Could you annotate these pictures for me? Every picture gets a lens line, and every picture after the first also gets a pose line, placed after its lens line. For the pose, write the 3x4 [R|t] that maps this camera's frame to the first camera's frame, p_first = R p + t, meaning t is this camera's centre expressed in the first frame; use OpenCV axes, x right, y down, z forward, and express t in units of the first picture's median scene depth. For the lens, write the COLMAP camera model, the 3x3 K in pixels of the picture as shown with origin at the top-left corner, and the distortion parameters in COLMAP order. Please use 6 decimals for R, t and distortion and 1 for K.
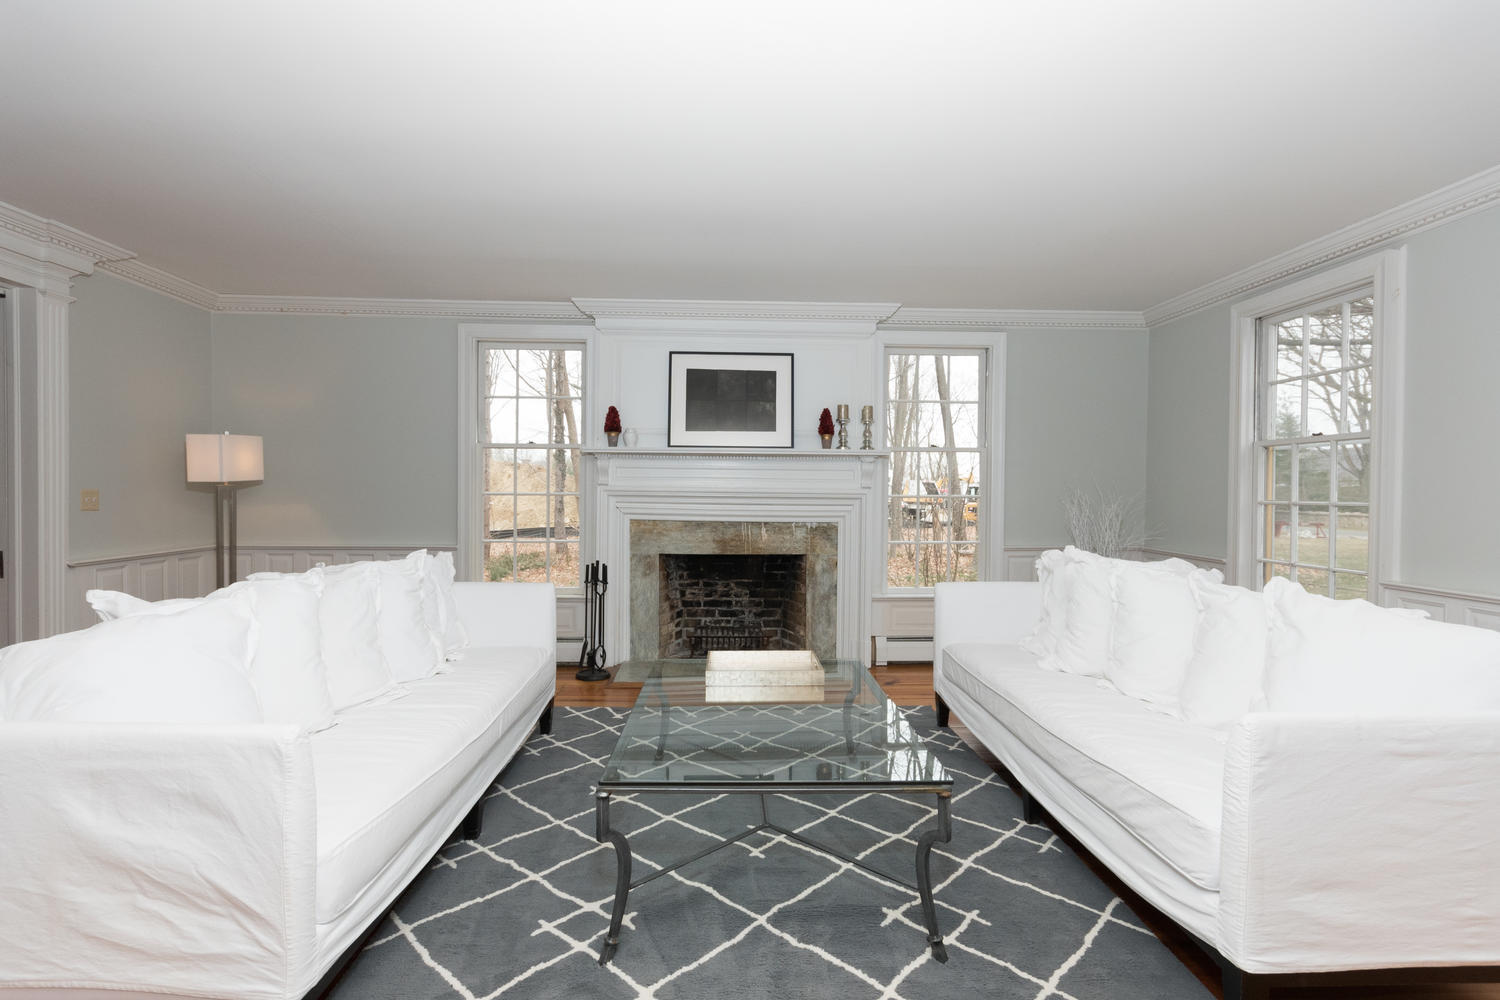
lens RADIAL K [[714.5, 0, 751.5], [0, 714.5, 503.0], [0, 0, 1]] dist [-0.002009, -0.000886]
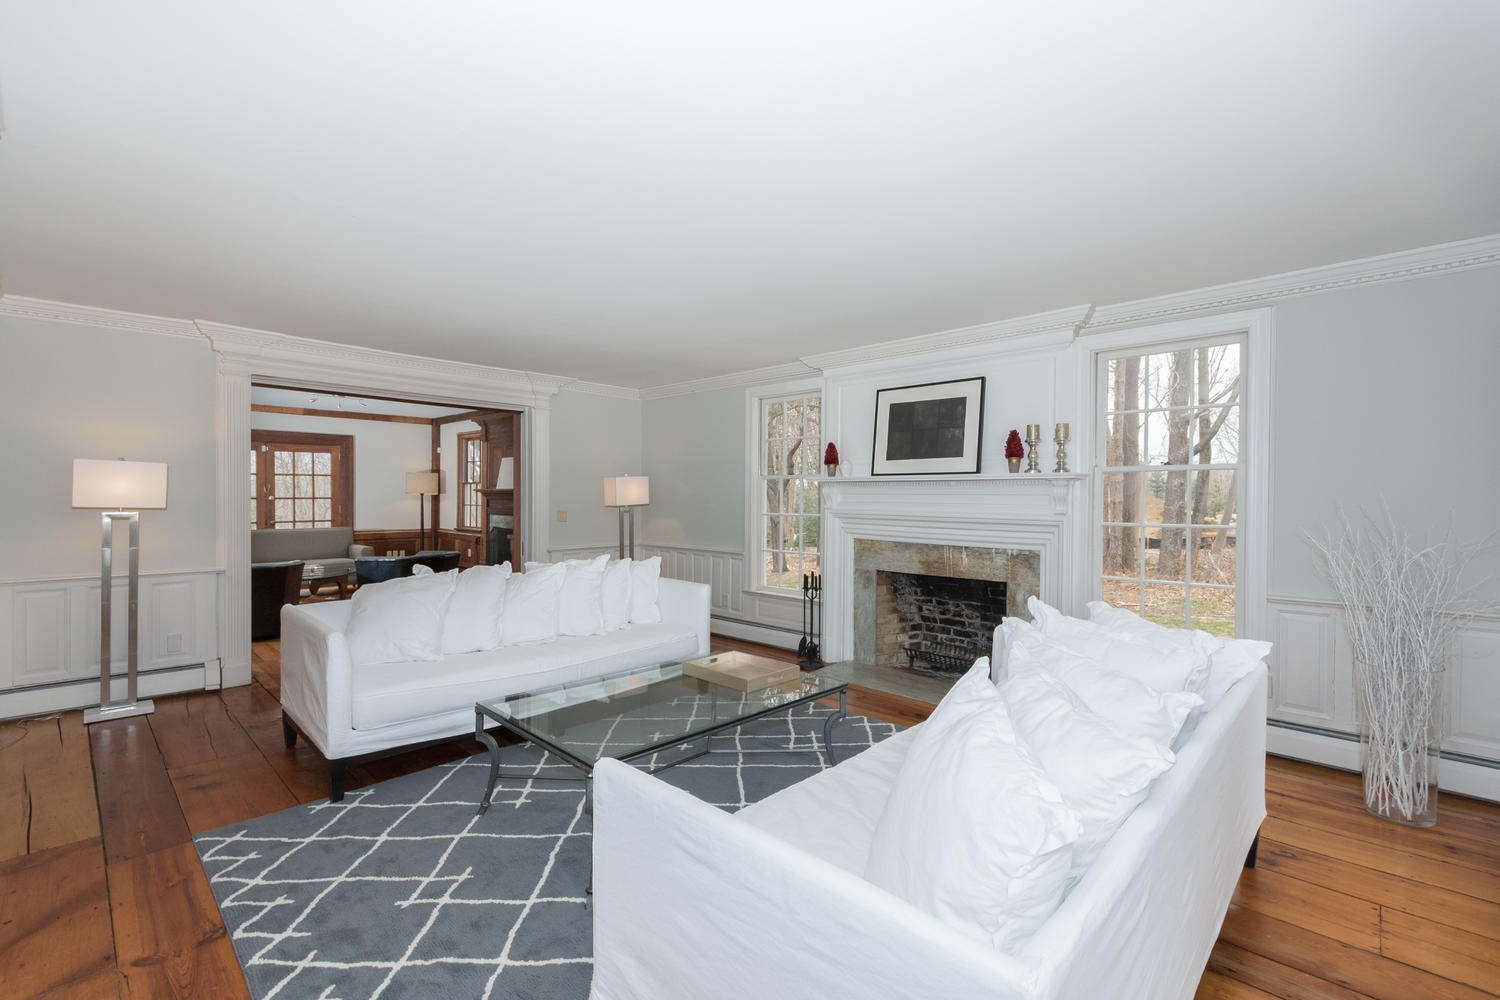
lens RADIAL K [[653.1, 0, 755.5], [0, 653.1, 505.7], [0, 0, 1]] dist [-0.002092, -0.000612]
pose [[0.692982, 0.007064, -0.720921, 0.488710], [-0.011279, 0.999936, -0.001044, -0.027082], [0.720867, 0.008854, 0.693017, 0.153100]]
